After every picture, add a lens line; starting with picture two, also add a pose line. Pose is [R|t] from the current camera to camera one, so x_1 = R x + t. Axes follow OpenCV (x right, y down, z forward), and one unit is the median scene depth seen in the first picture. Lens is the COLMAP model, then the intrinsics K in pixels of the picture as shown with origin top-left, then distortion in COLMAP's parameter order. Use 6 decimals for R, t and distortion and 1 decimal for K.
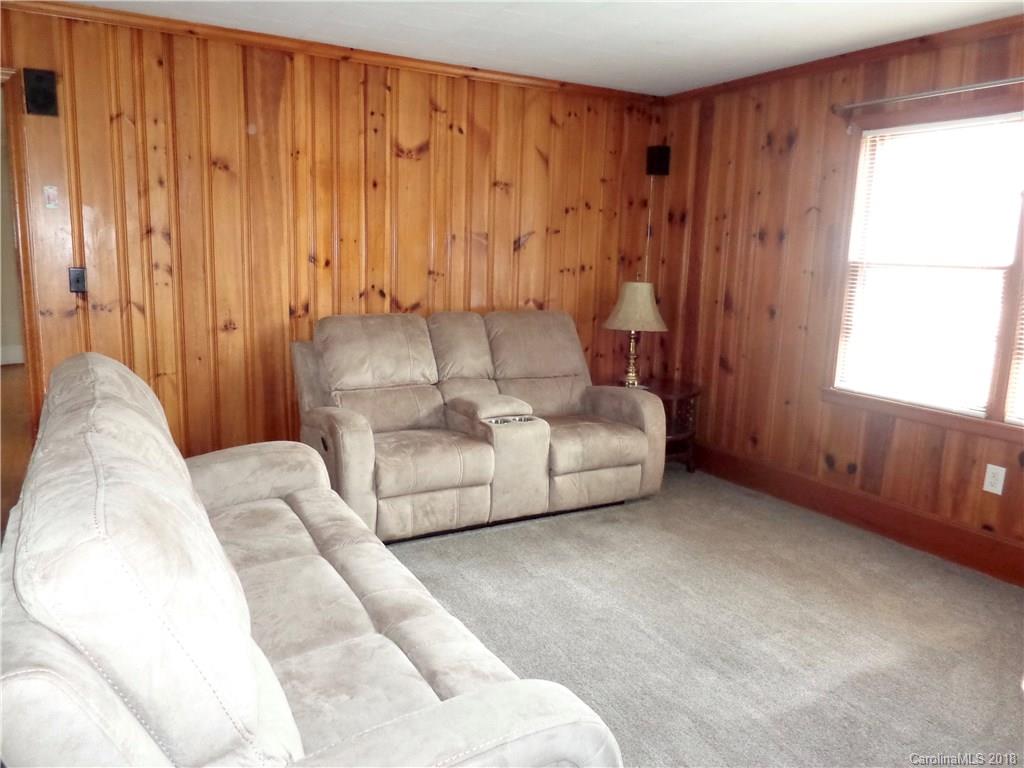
lens RADIAL K [[758.2, 0, 512.0], [0, 758.2, 384.0], [0, 0, 1]] dist [-0.005155, -0.006109]
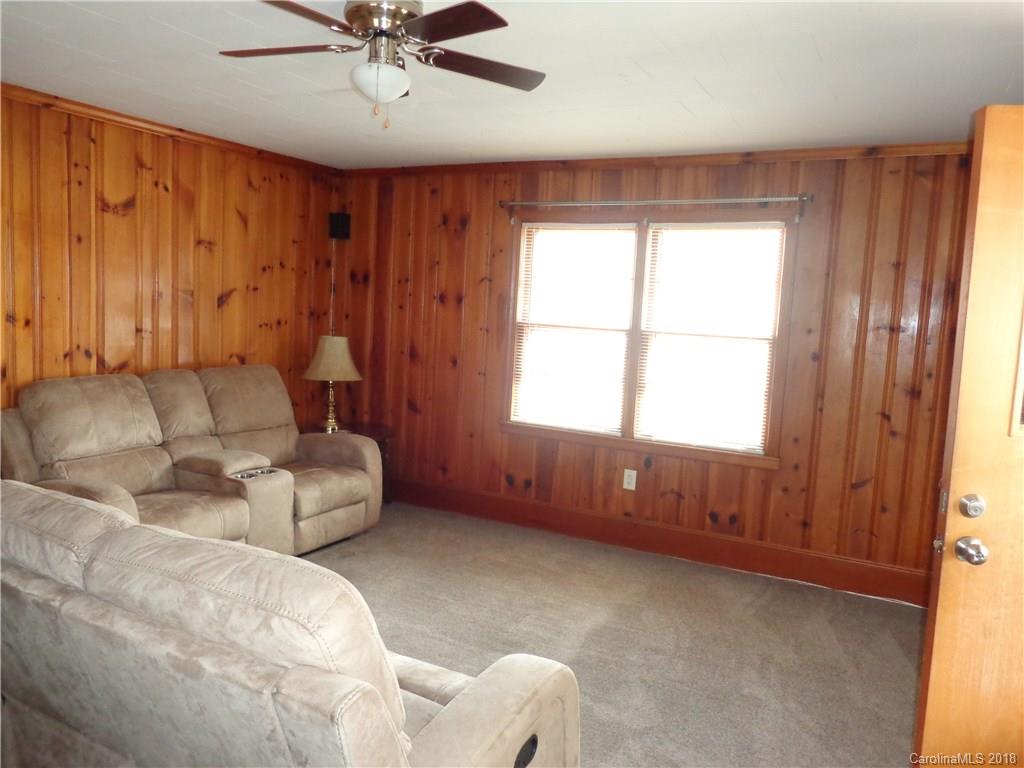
lens RADIAL K [[758.2, 0, 512.0], [0, 758.2, 384.0], [0, 0, 1]] dist [-0.005155, -0.006109]
pose [[0.847077, -0.042525, 0.529767, -0.232009], [0.065061, 0.997594, -0.023953, -0.025630], [-0.527473, 0.054758, 0.847805, -0.073431]]
